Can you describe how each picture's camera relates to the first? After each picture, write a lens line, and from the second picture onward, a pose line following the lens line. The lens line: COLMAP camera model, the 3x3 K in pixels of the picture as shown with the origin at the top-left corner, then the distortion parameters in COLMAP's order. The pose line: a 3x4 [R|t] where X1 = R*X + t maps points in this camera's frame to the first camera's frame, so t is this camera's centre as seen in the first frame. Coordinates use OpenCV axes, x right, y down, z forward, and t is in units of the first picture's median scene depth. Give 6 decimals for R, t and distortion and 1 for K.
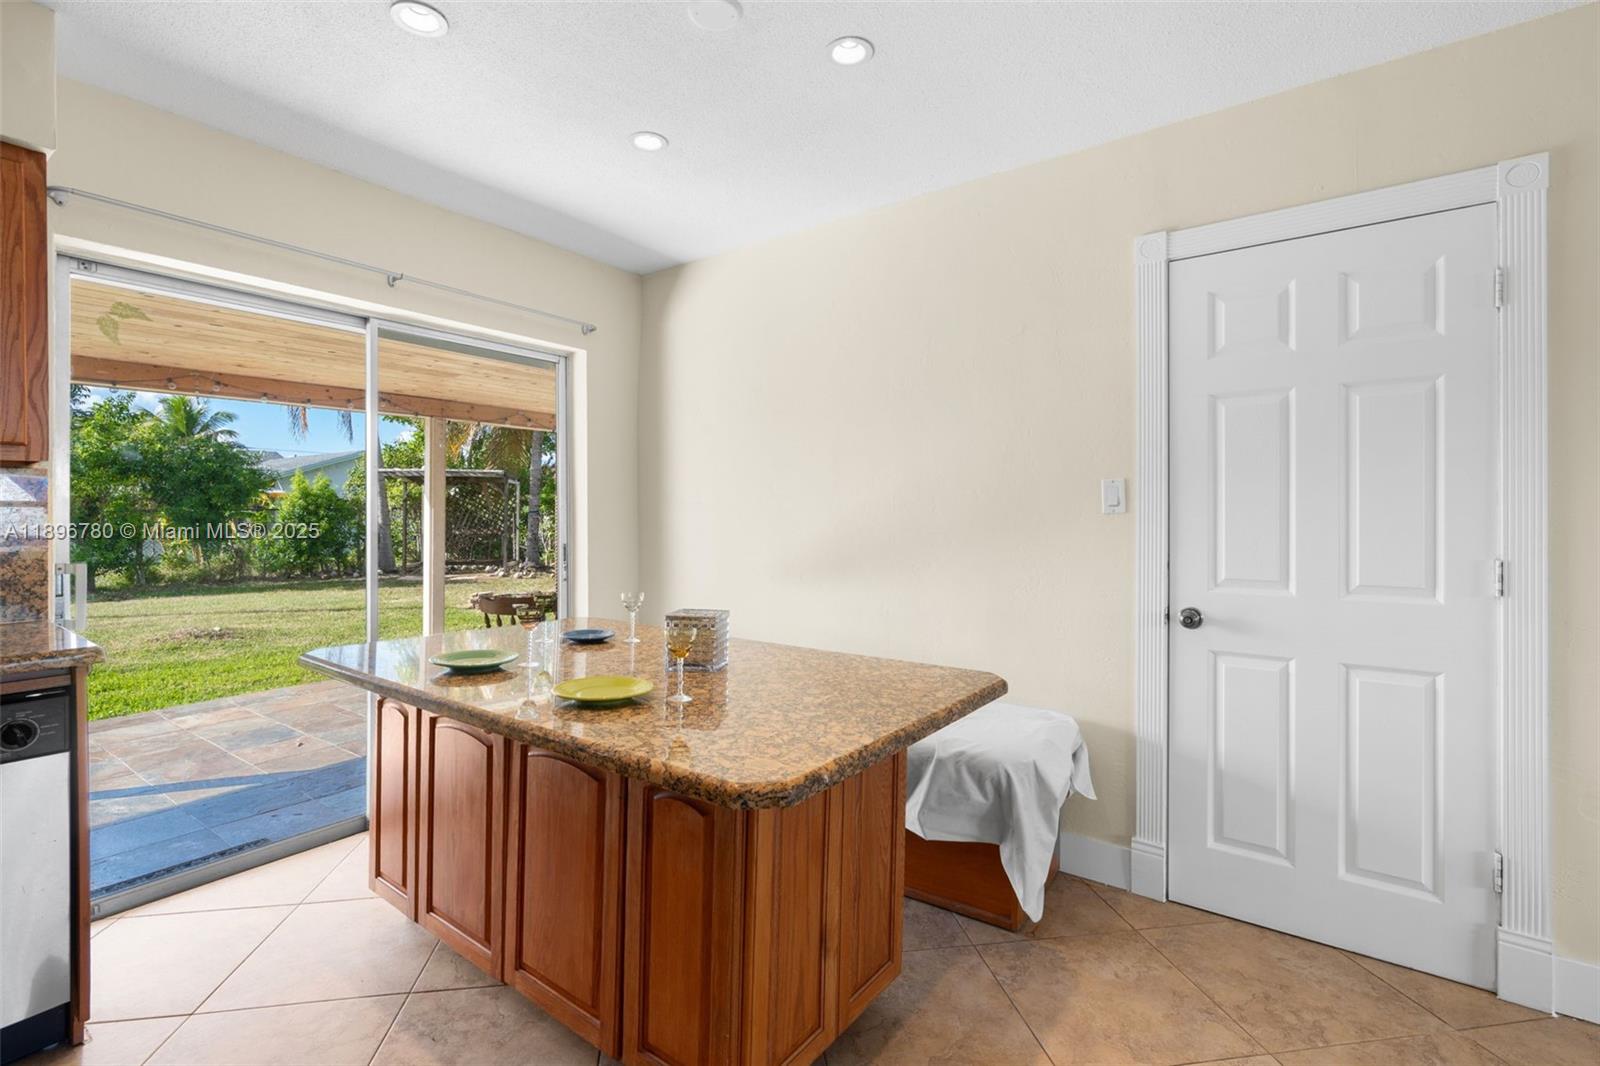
lens RADIAL K [[724.1, 0, 801.3], [0, 724.1, 514.2], [0, 0, 1]] dist [-0.016984, 0.005264]
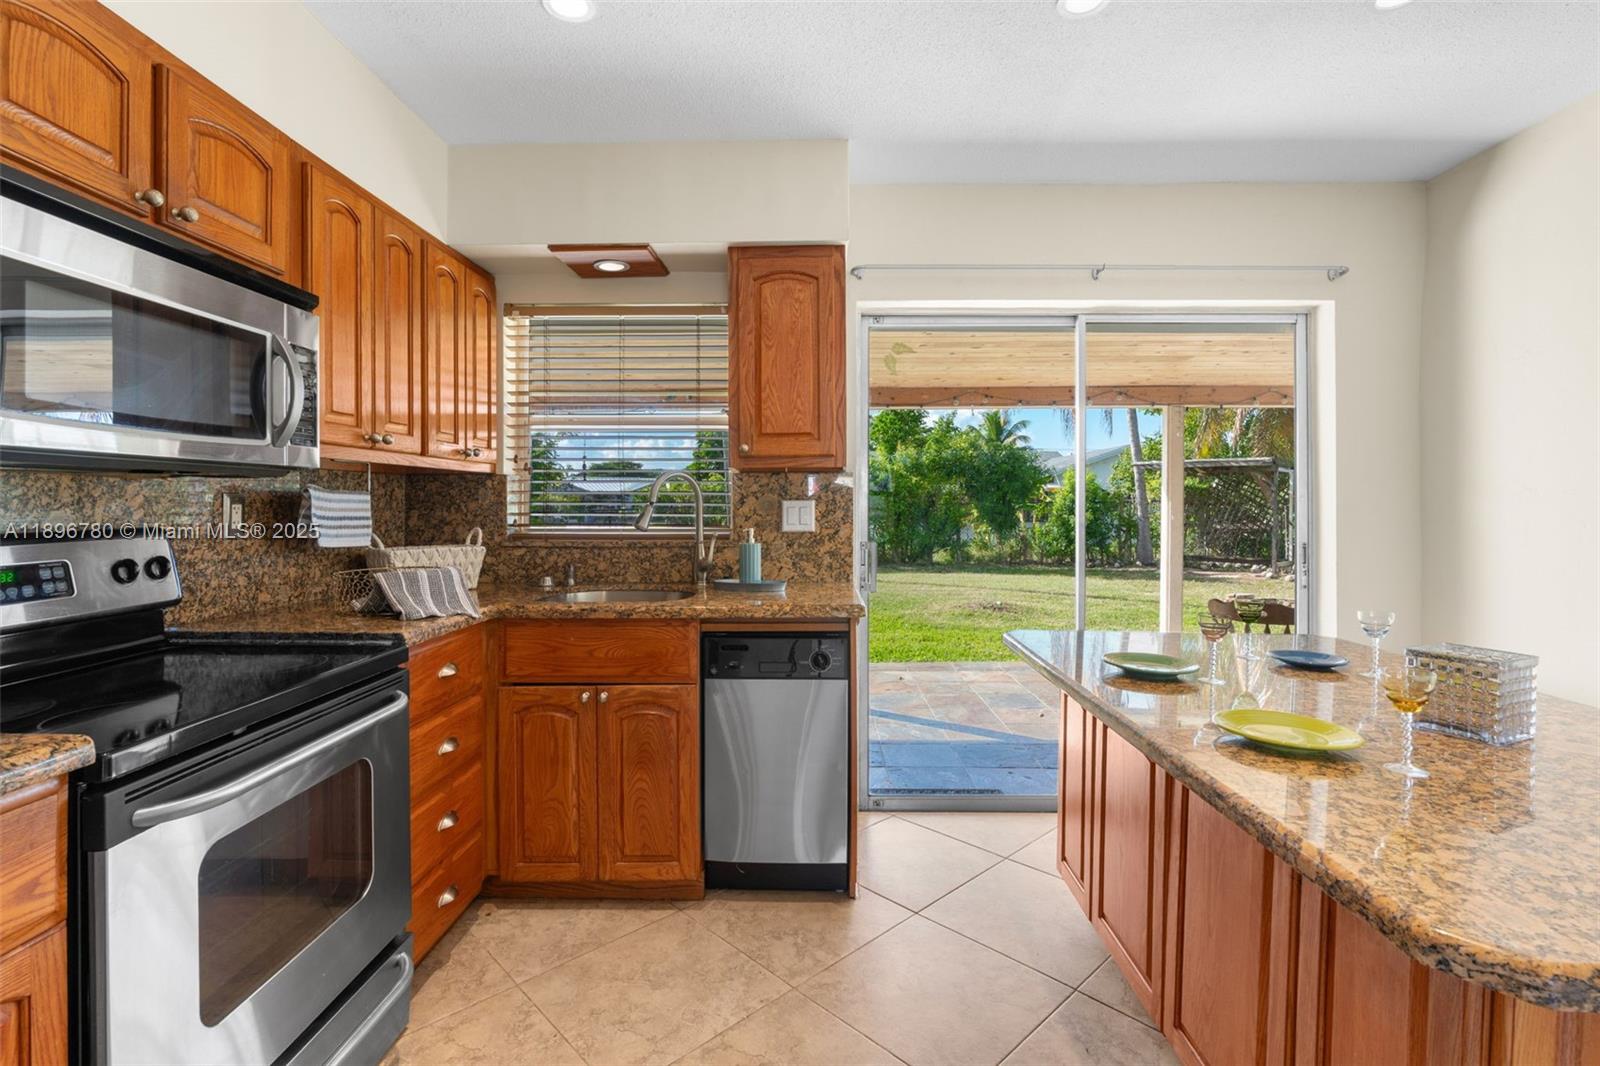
lens RADIAL K [[748.1, 0, 800.2], [0, 748.1, 504.1], [0, 0, 1]] dist [-0.008160, 0.001223]
pose [[0.567150, -0.000599, -0.823614, 0.044300], [-0.002827, 0.999992, -0.002673, 0.001205], [0.823609, 0.003844, 0.567144, 0.054847]]
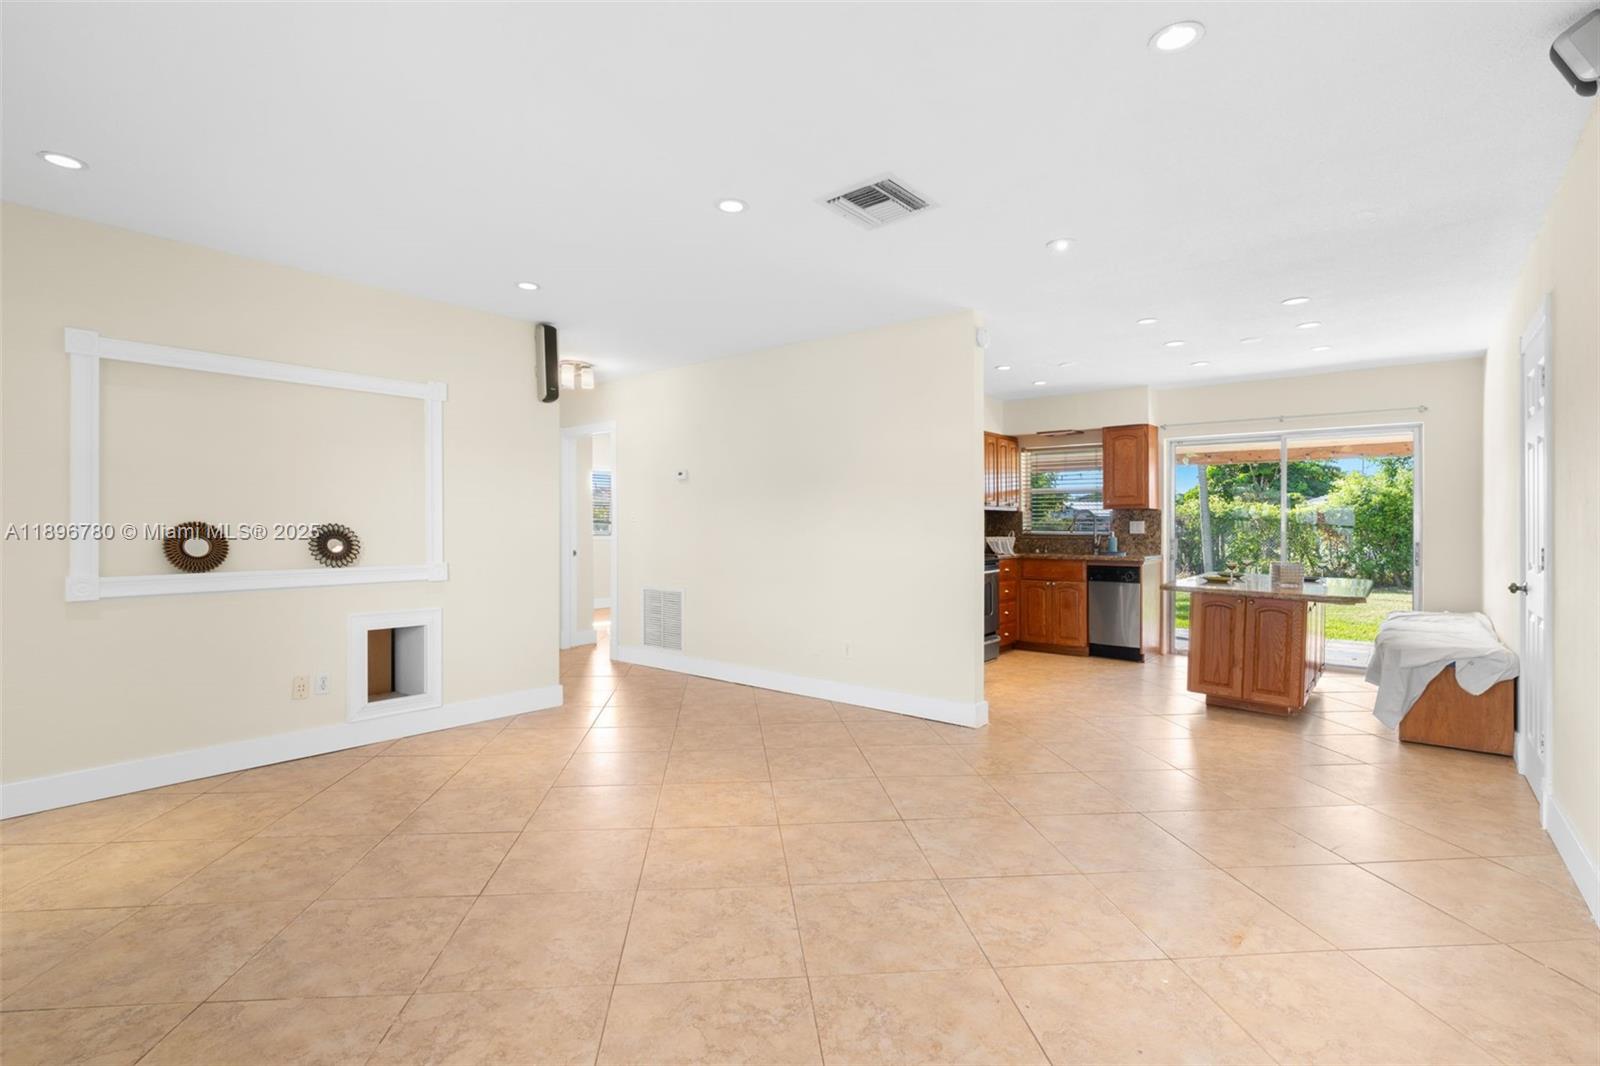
lens RADIAL K [[737.6, 0, 789.5], [0, 737.6, 523.7], [0, 0, 1]] dist [-0.002901, 0.000654]
pose [[-0.061579, -0.002426, -0.998099, 1.448756], [-0.009320, 0.999955, -0.001856, 0.014919], [0.998059, 0.009188, -0.061599, -0.309443]]
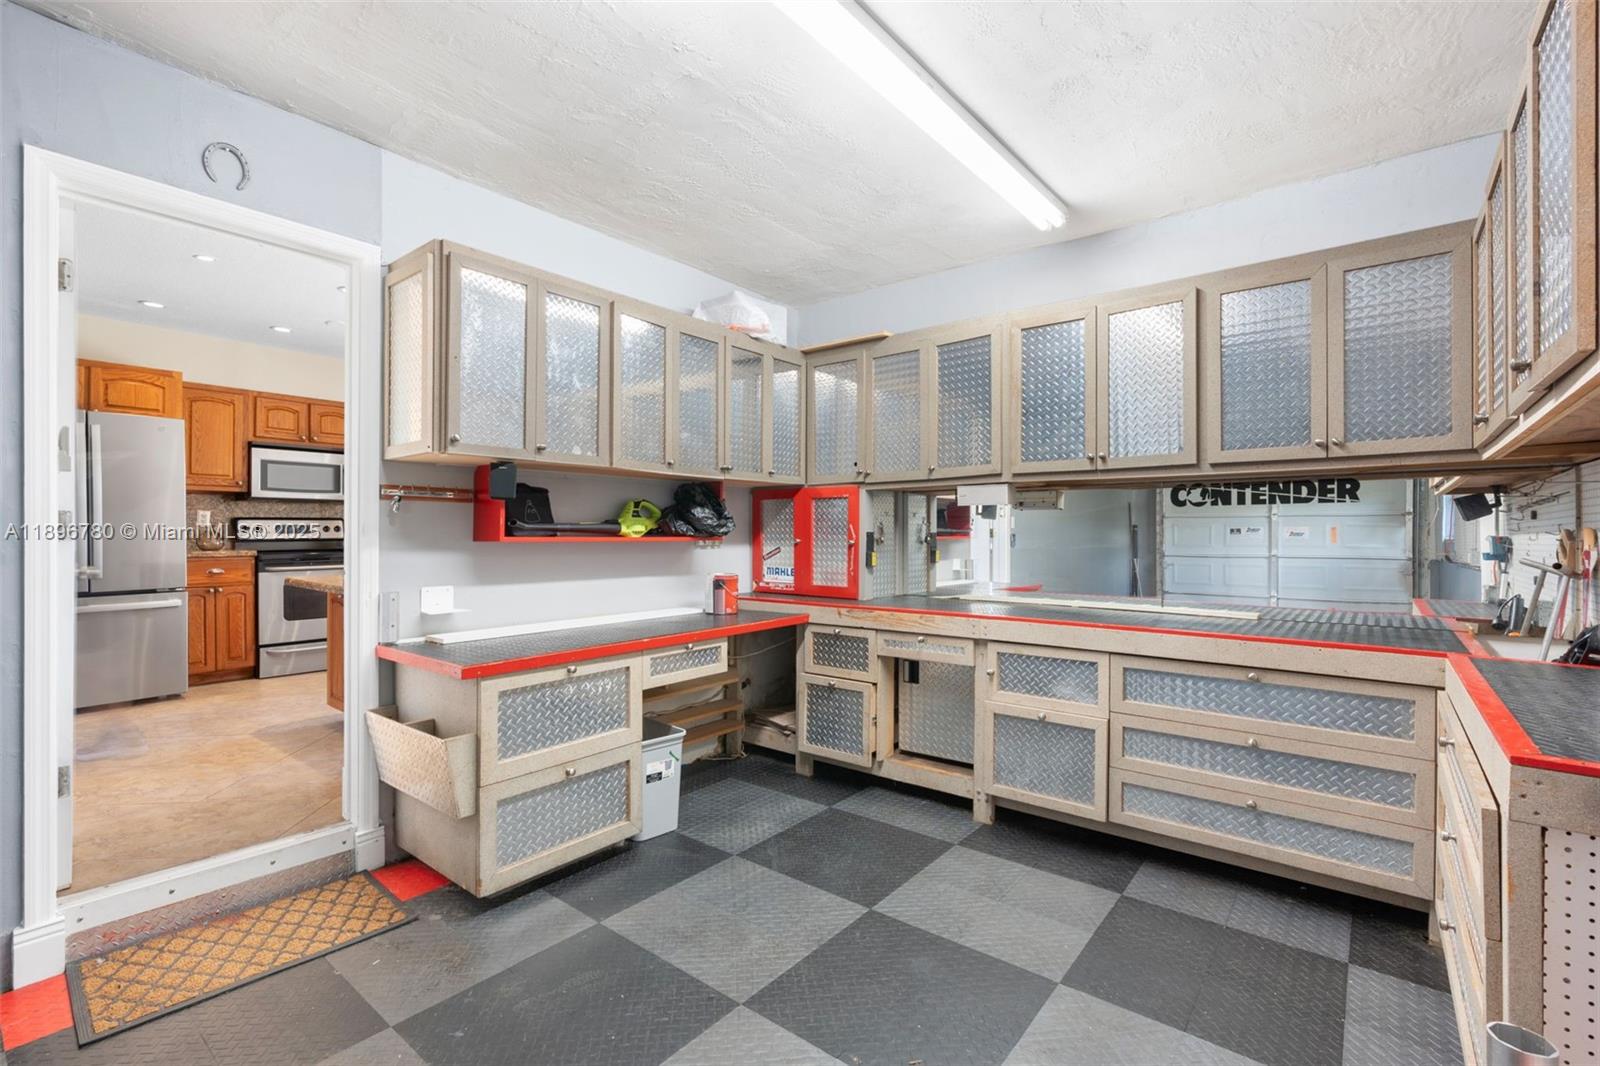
lens RADIAL K [[721.5, 0, 794.9], [0, 721.5, 528.6], [0, 0, 1]] dist [-0.002388, -0.000229]
pose [[-0.052710, -0.006228, -0.998590, 1.091059], [-0.006261, 0.999963, -0.005906, 0.046815], [0.998590, 0.005941, -0.052747, 1.190216]]
